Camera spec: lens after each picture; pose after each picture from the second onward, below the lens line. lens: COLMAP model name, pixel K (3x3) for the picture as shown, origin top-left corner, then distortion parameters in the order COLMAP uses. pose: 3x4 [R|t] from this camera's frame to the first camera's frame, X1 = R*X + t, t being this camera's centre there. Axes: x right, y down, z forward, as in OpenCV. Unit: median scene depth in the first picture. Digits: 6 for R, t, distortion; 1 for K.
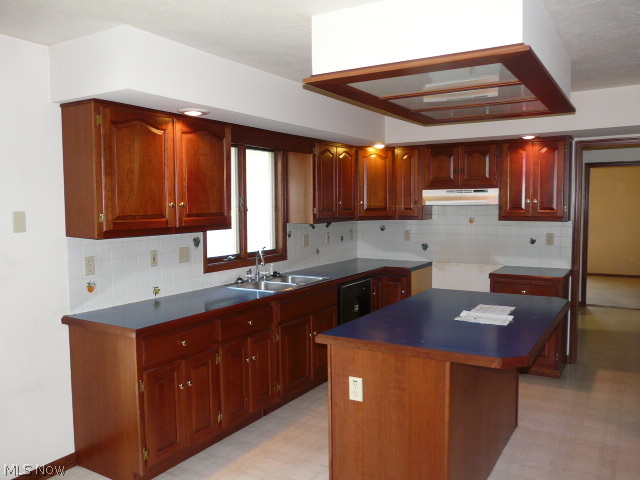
lens RADIAL K [[530.9, 0, 320.0], [0, 530.9, 240.0], [0, 0, 1]] dist [-0.009489, -0.003824]
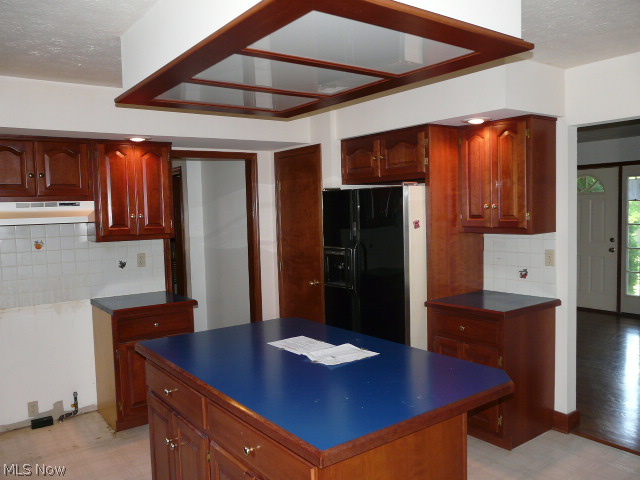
lens RADIAL K [[530.9, 0, 320.0], [0, 530.9, 240.0], [0, 0, 1]] dist [-0.009489, -0.003824]
pose [[0.373795, -0.057842, 0.925706, -0.259687], [0.092285, 0.995420, 0.024933, -0.028711], [-0.922909, 0.076109, 0.377421, 0.402110]]
